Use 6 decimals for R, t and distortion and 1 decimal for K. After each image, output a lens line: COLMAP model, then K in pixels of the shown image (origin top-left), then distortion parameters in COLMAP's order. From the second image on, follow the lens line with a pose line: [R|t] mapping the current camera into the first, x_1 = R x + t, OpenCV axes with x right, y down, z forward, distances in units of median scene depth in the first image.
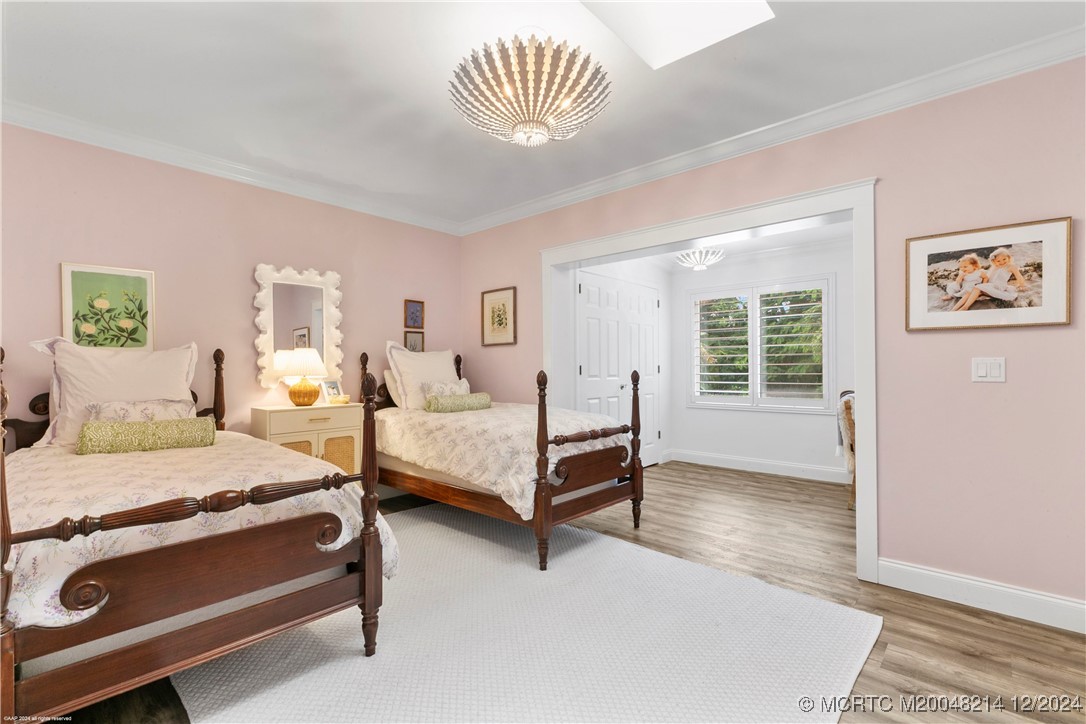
lens RADIAL K [[487.1, 0, 544.9], [0, 487.1, 363.0], [0, 0, 1]] dist [0.004592, -0.000637]
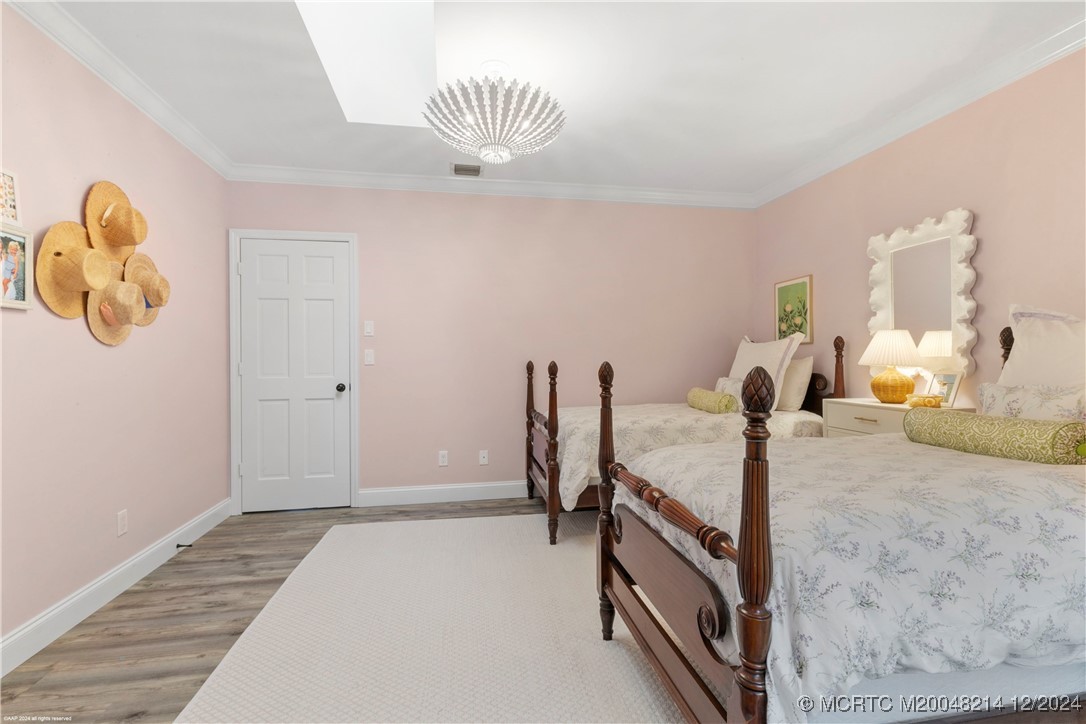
lens RADIAL K [[487.1, 0, 544.9], [0, 487.1, 363.0], [0, 0, 1]] dist [0.004592, -0.000637]
pose [[-0.601050, 0.017708, -0.799015, 0.553064], [0.014794, 0.999830, 0.011030, 0.006471], [0.799074, -0.005191, -0.601210, 1.222653]]
